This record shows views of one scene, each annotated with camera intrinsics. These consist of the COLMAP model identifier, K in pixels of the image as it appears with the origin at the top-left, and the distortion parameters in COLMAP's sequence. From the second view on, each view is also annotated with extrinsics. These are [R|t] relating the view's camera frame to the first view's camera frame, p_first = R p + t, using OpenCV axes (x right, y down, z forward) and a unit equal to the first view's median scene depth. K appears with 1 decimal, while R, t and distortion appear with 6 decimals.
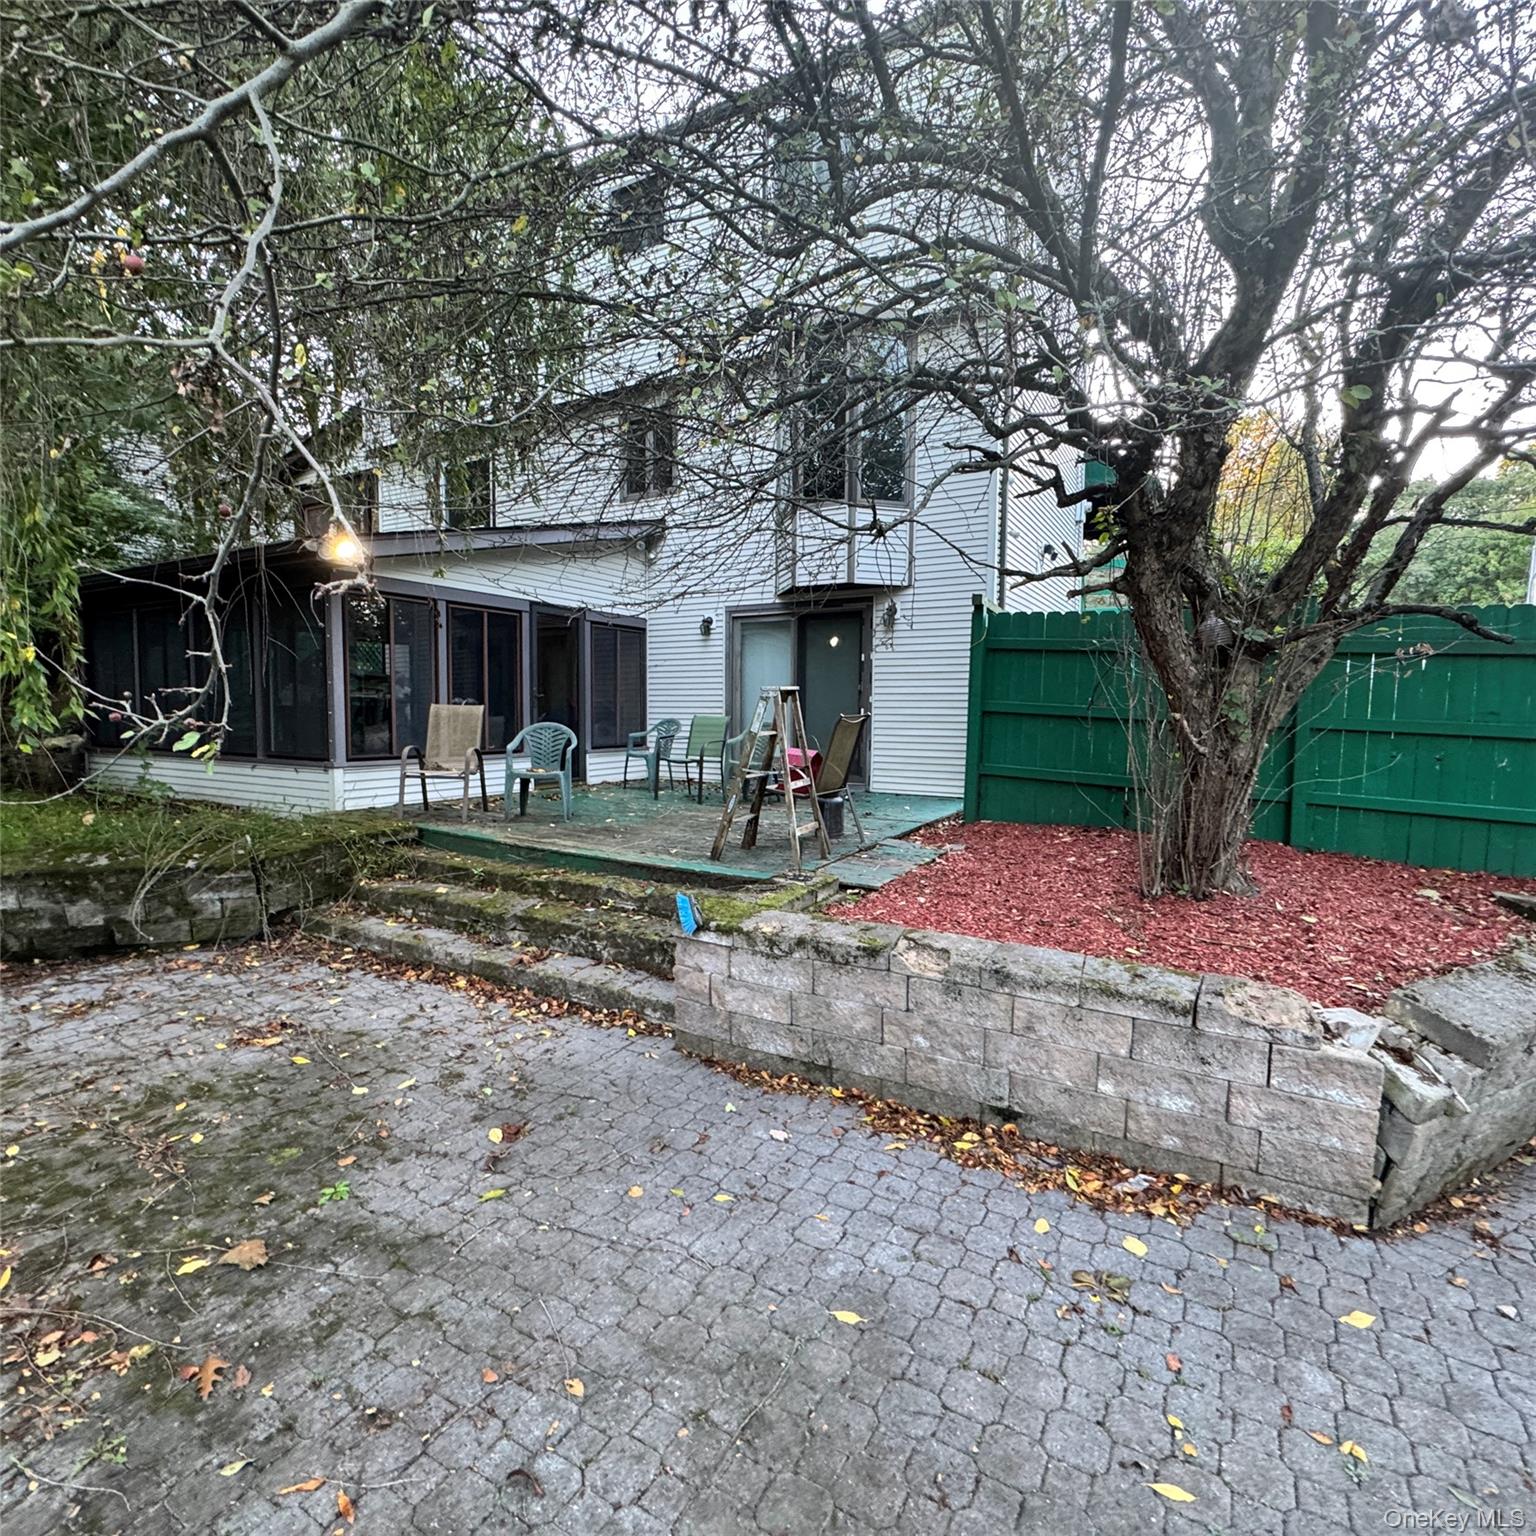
lens RADIAL K [[812.7, 0, 768.0], [0, 812.7, 768.0], [0, 0, 1]] dist [-0.004729, 0.000530]
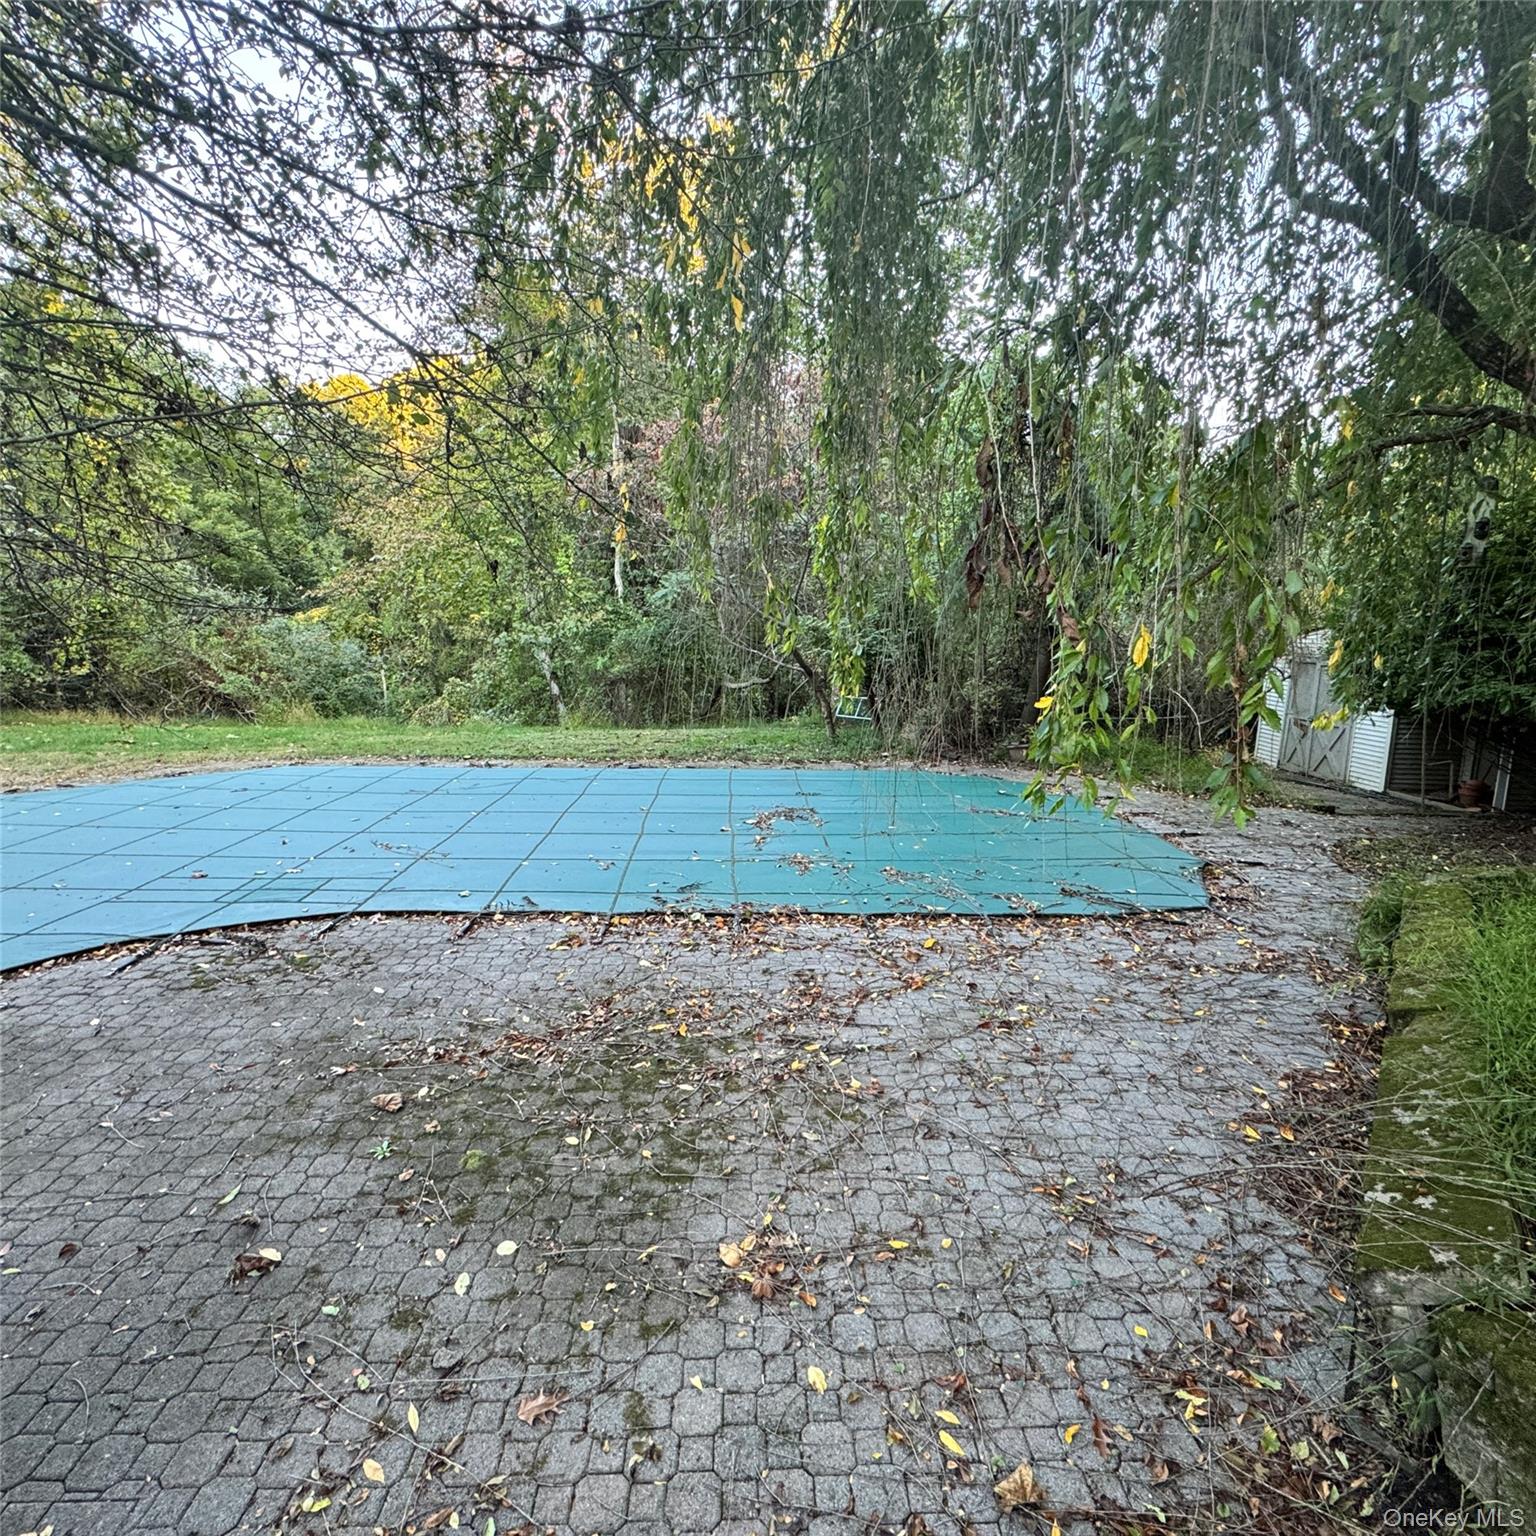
lens RADIAL K [[812.7, 0, 768.0], [0, 812.7, 768.0], [0, 0, 1]] dist [-0.004729, 0.000530]
pose [[-0.844391, 0.066929, -0.531530, -0.318488], [-0.065865, 0.971669, 0.226985, -0.278194], [0.531663, 0.226673, -0.816060, 1.685521]]
